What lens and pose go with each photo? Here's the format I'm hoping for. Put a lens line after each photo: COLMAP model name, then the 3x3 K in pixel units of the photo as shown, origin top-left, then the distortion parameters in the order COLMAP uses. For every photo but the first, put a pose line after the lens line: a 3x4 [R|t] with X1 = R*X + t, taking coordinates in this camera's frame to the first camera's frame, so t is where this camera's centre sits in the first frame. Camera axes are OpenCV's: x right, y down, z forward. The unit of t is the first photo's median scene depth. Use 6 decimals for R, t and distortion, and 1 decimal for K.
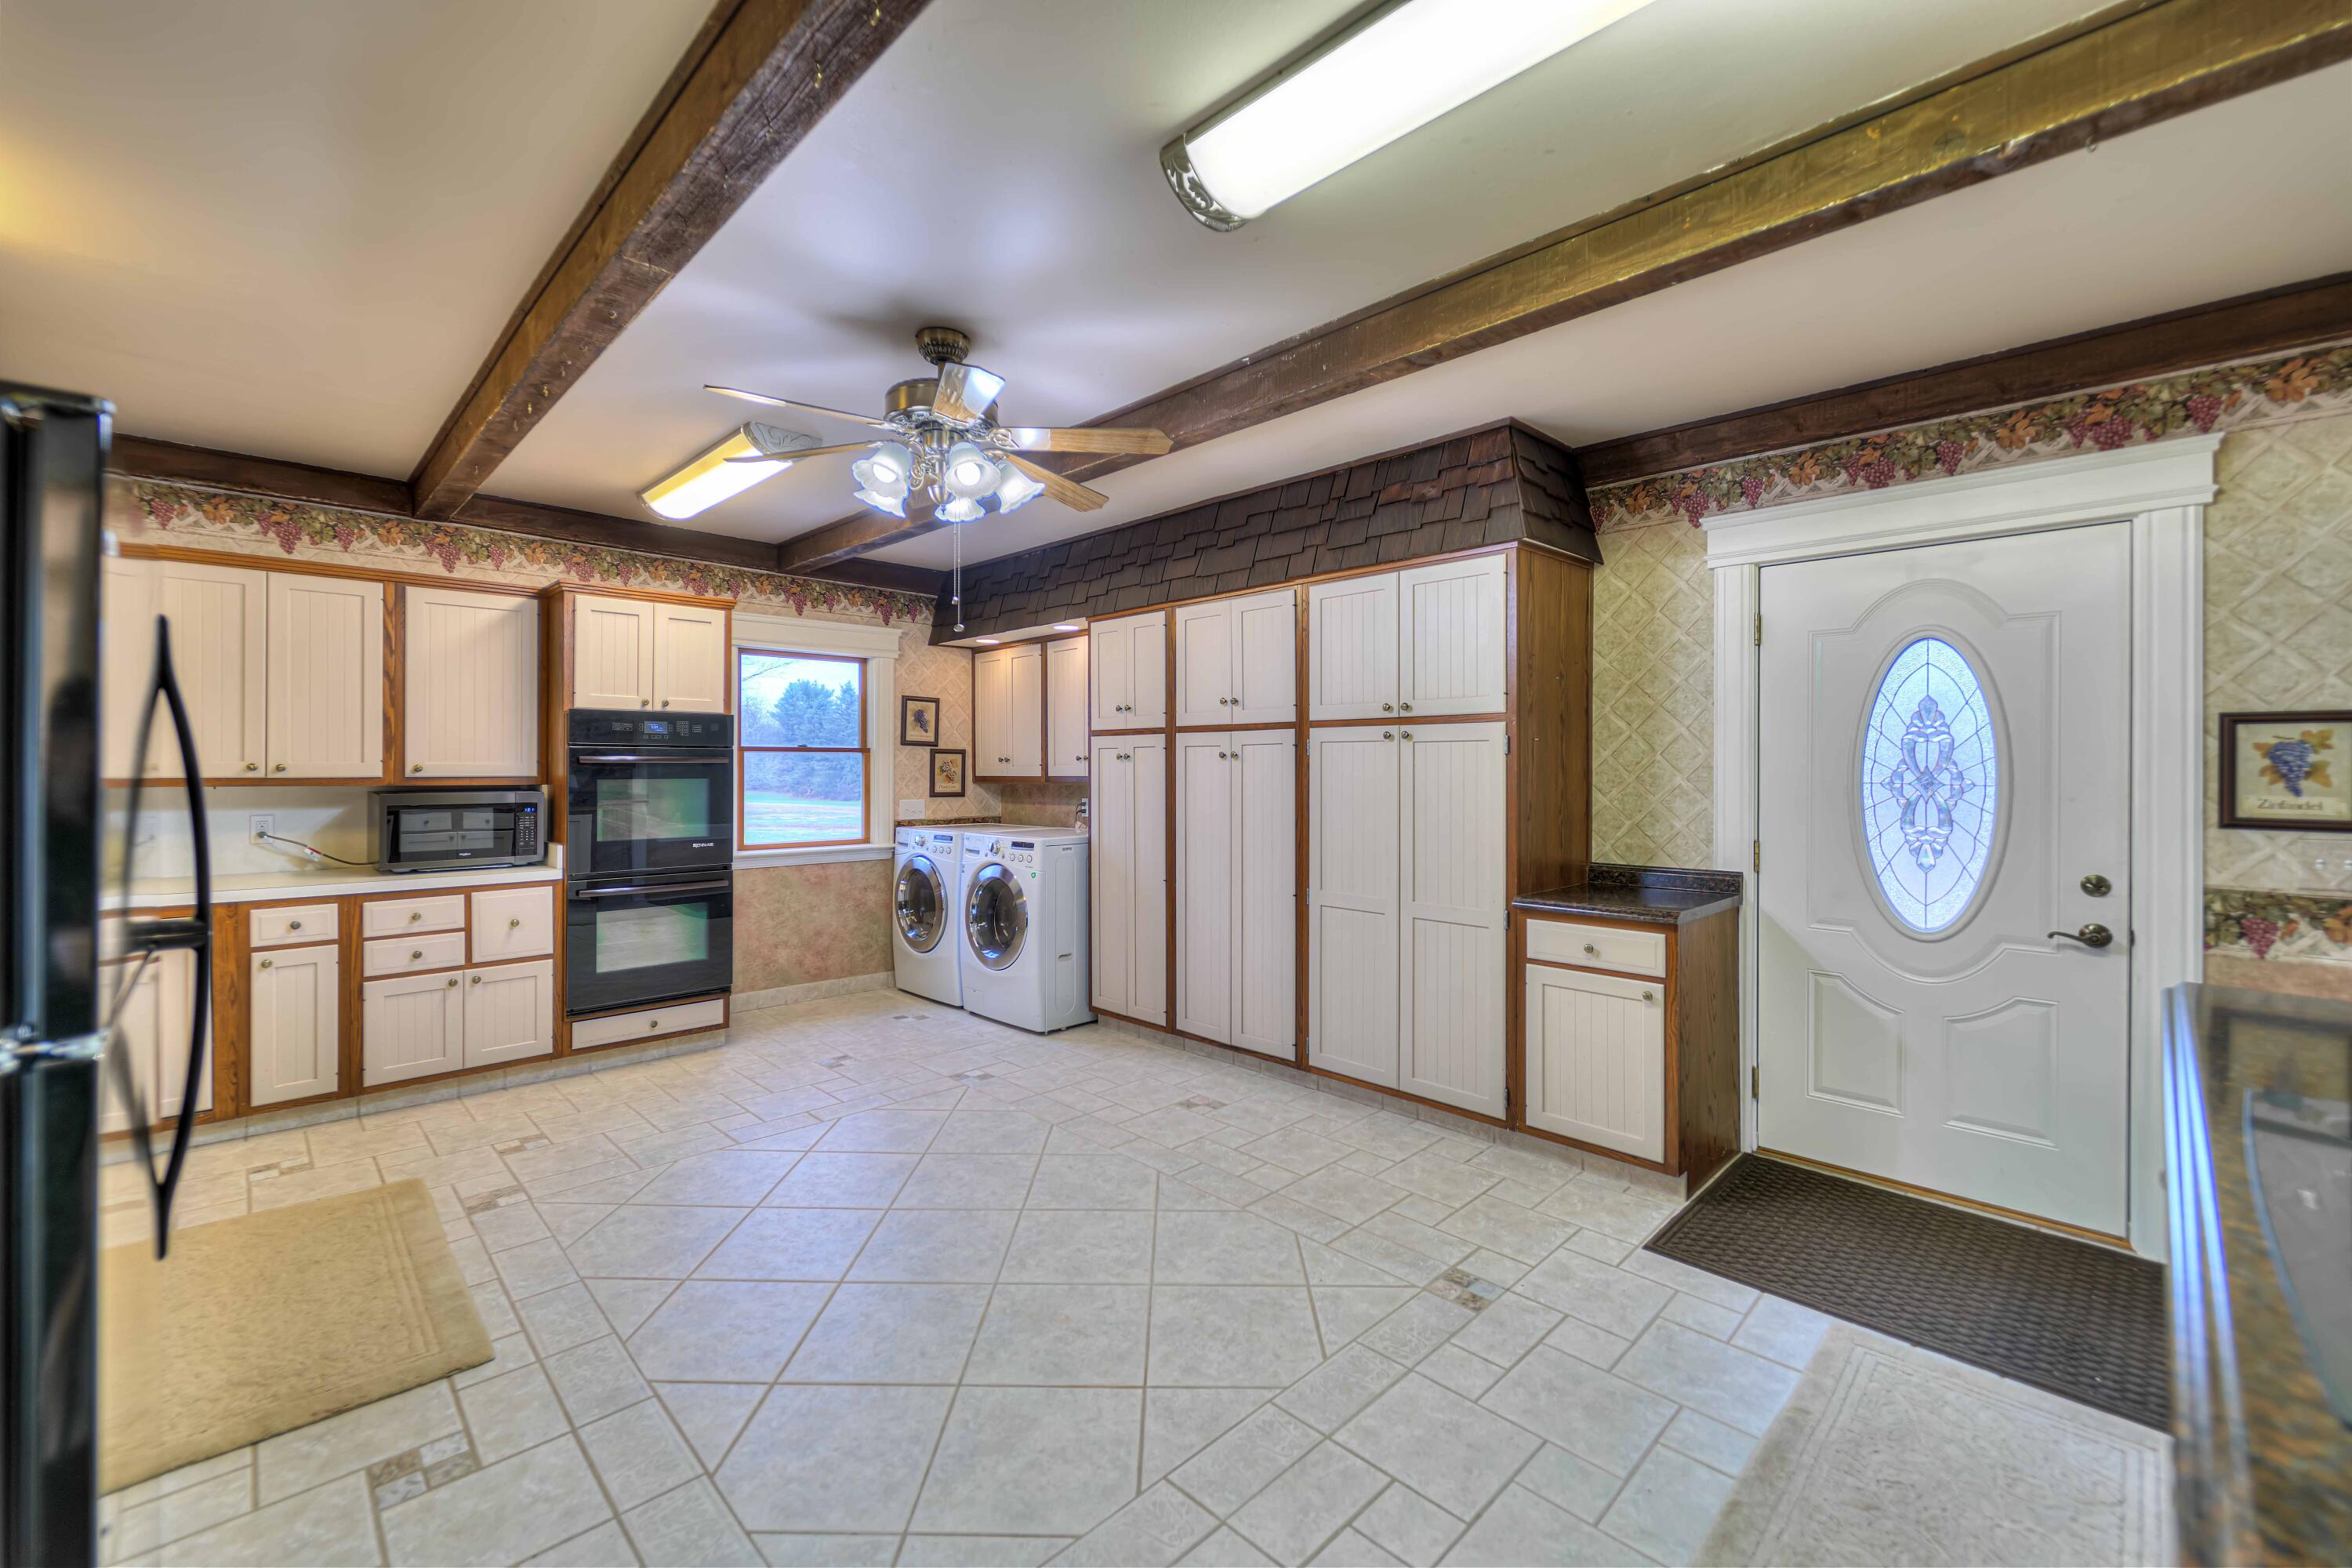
lens RADIAL K [[953.6, 0, 1191.3], [0, 953.6, 764.1], [0, 0, 1]] dist [0.003605, 0.001327]
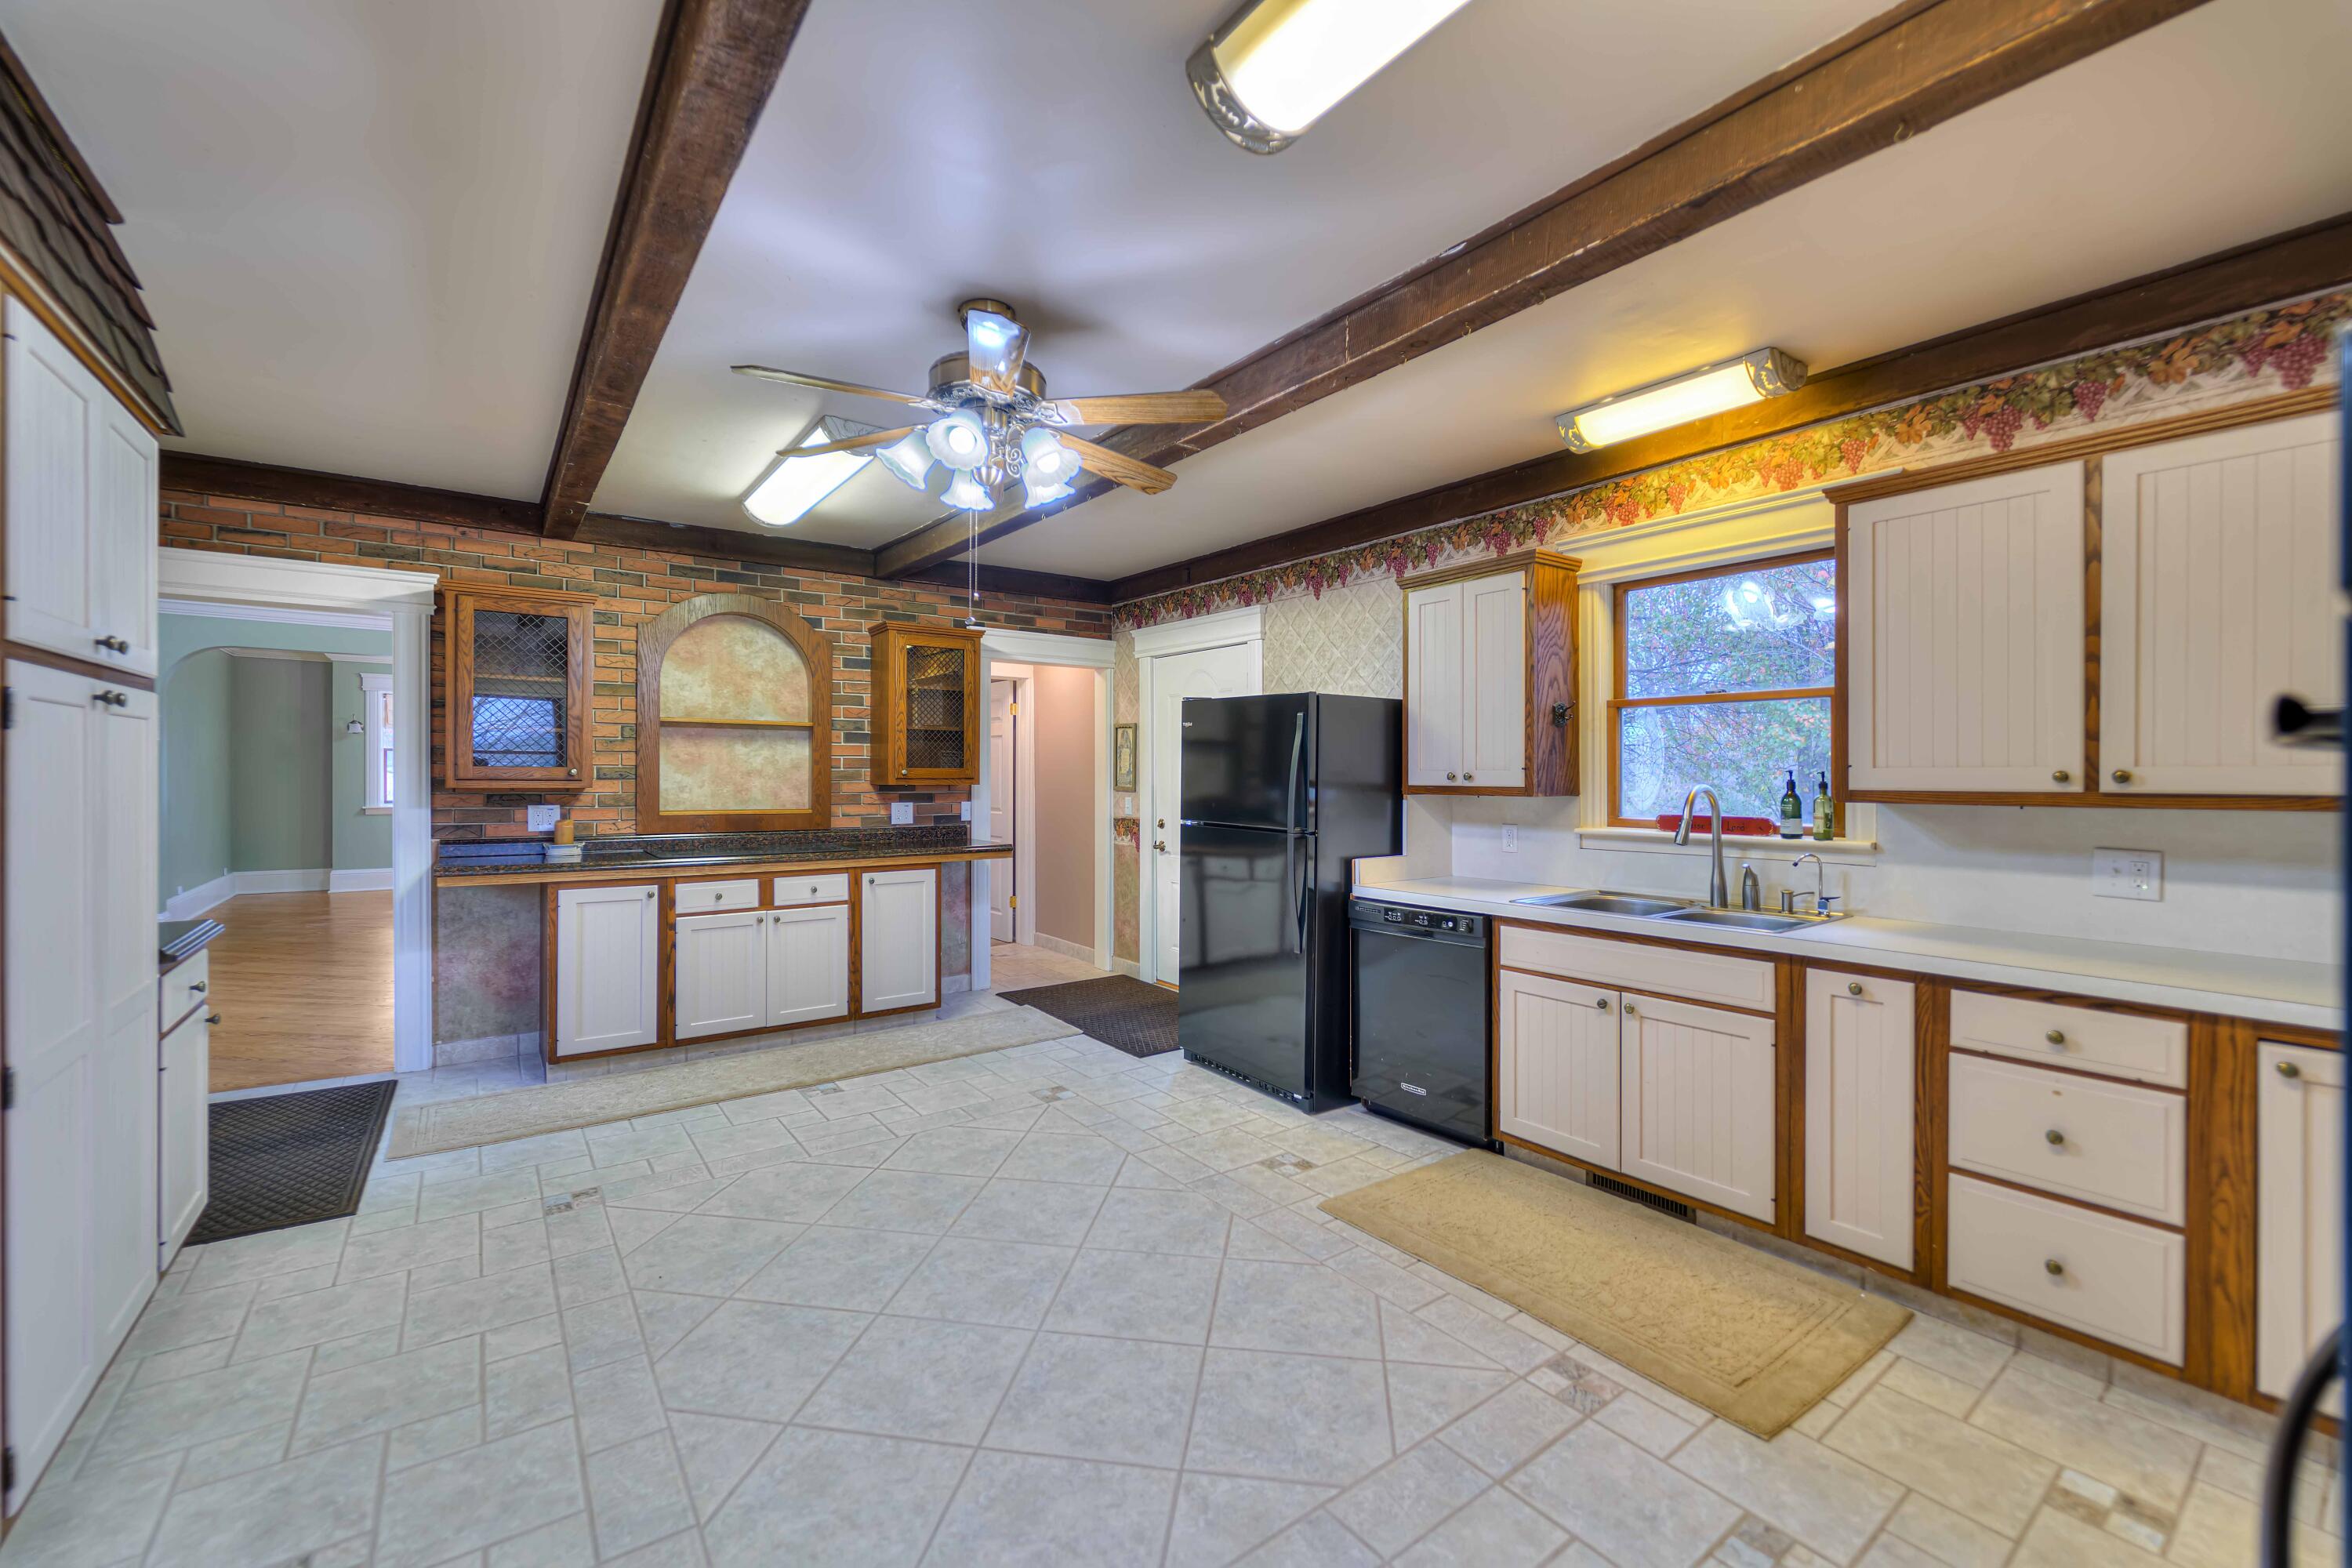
lens RADIAL K [[953.6, 0, 1196.8], [0, 953.6, 781.2], [0, 0, 1]] dist [0.003605, 0.001327]
pose [[-0.990606, -0.007317, 0.136548, -0.413723], [-0.006059, 0.999935, 0.009628, 0.002976], [-0.136610, 0.008710, -0.990587, 1.320697]]
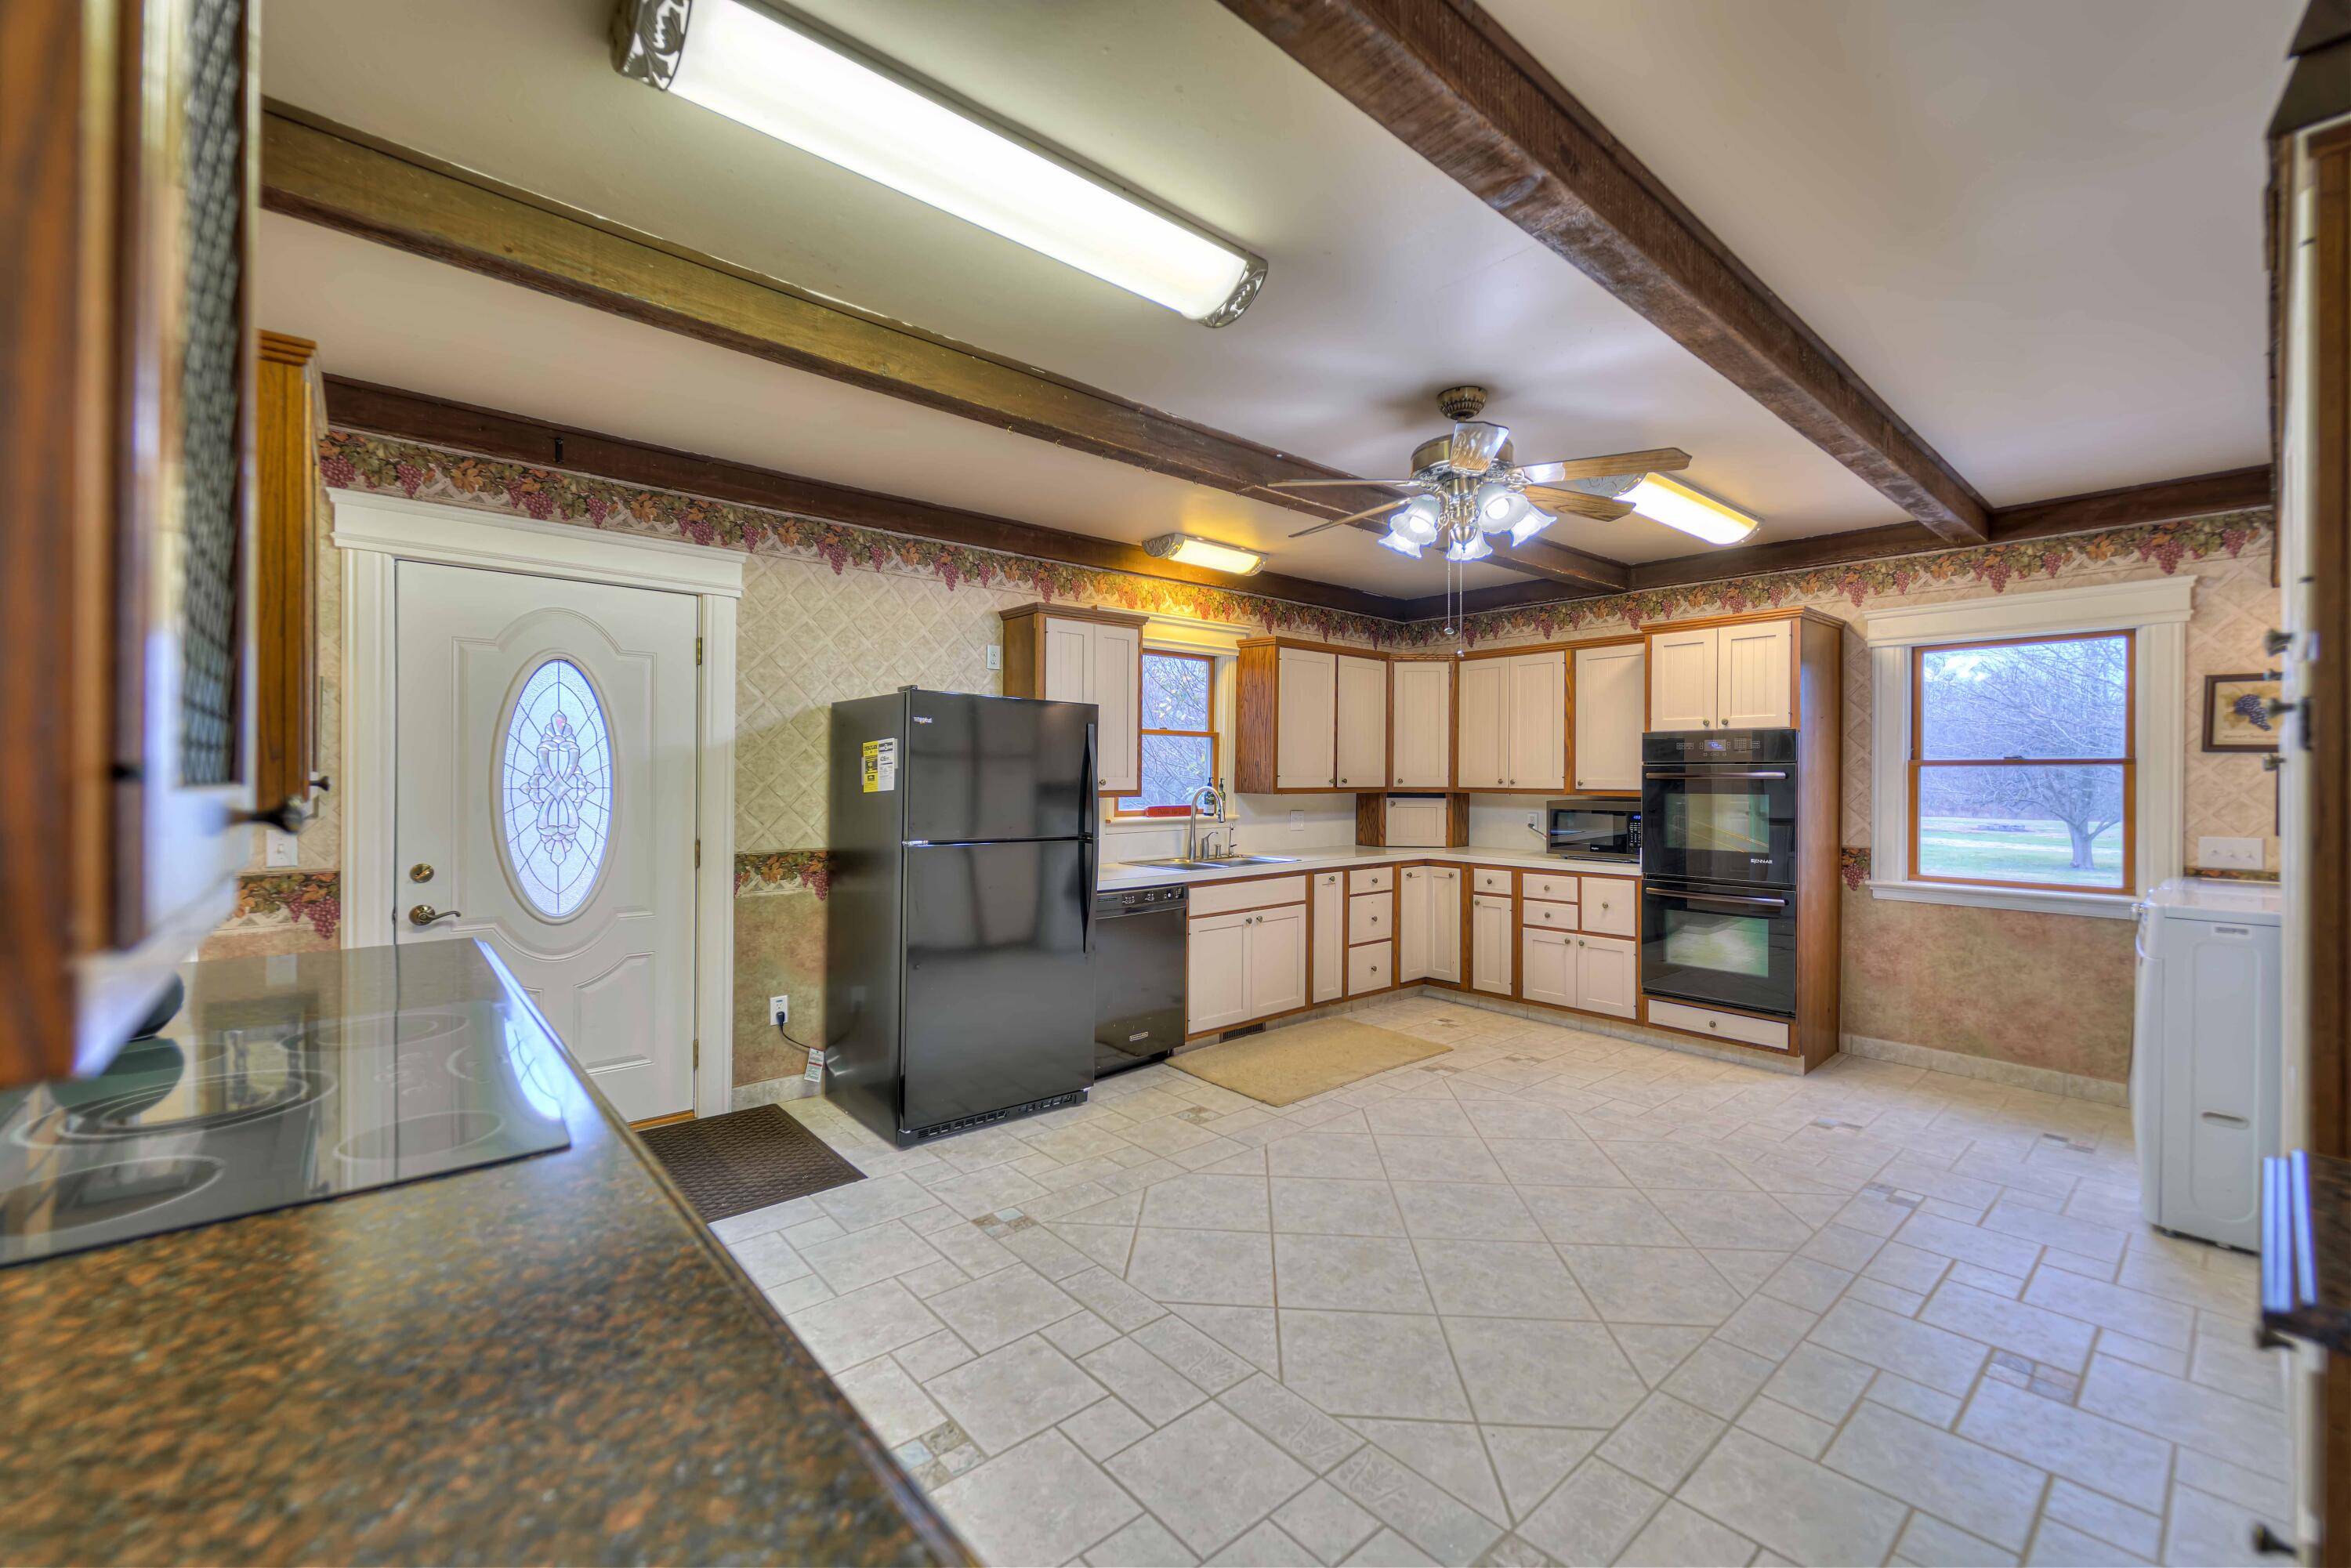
lens RADIAL K [[953.1, 0, 1142.3], [0, 953.1, 793.7], [0, 0, 1]] dist [0.003605, 0.001327]
pose [[-0.086239, 0.014843, -0.996164, 0.605381], [-0.003741, 0.999877, 0.015222, 0.001405], [0.996267, 0.005039, -0.086172, 0.502446]]
